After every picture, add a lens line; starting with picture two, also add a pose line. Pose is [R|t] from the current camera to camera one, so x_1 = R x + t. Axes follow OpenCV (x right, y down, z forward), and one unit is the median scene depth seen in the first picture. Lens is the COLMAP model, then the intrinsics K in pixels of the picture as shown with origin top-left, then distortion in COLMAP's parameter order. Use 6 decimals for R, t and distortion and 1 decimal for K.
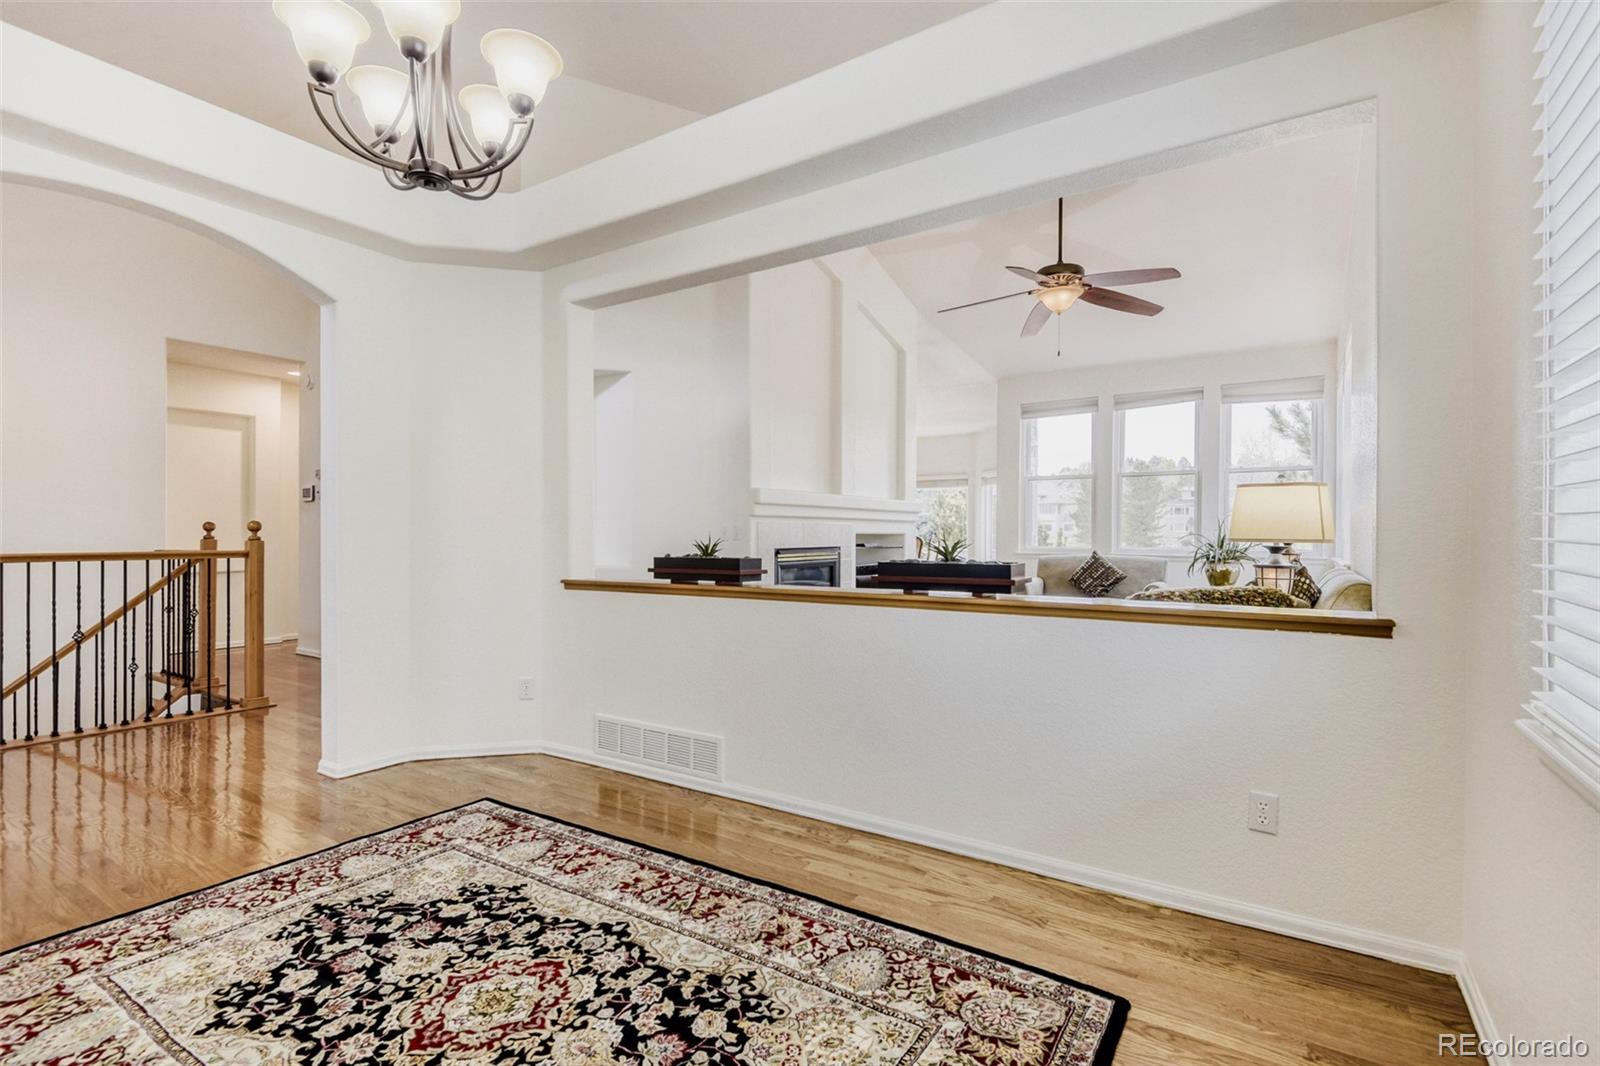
lens RADIAL K [[749.3, 0, 817.1], [0, 749.3, 538.8], [0, 0, 1]] dist [0.012903, -0.011760]
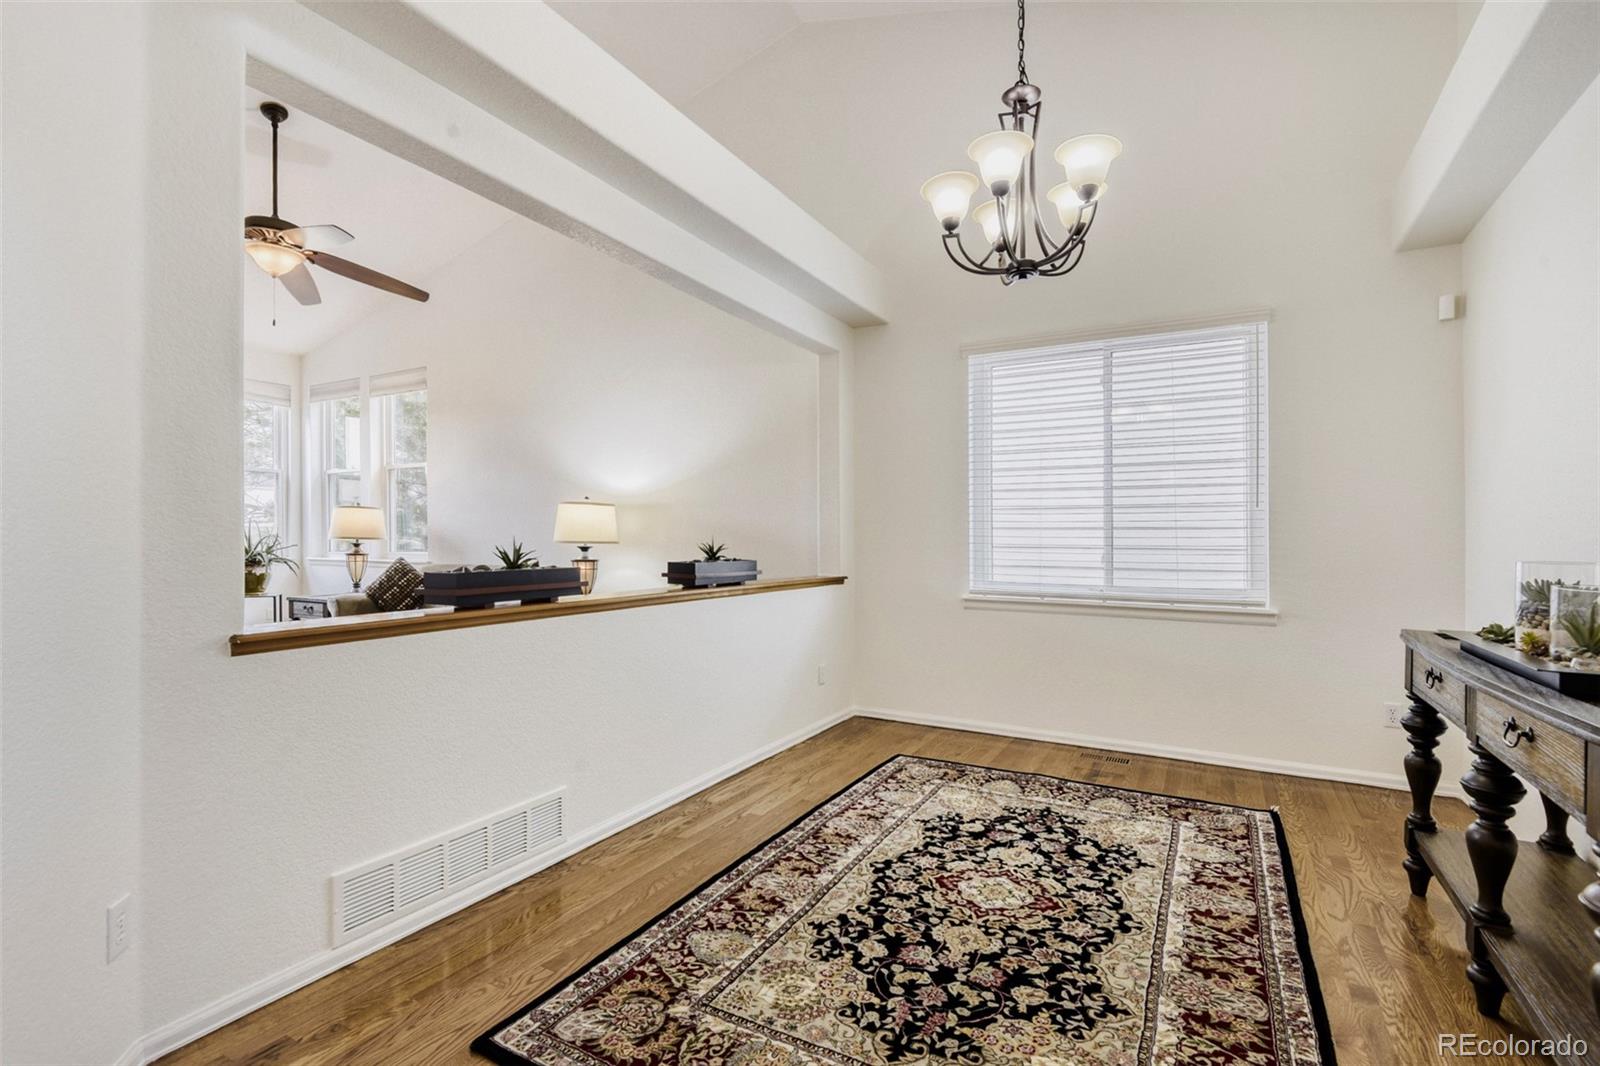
lens RADIAL K [[749.3, 0, 796.5], [0, 749.3, 537.6], [0, 0, 1]] dist [0.012903, -0.011760]
pose [[-0.057178, -0.002060, 0.998362, -1.488736], [0.004551, 0.999987, 0.002324, -0.013614], [-0.998354, 0.004677, -0.057168, 1.221598]]
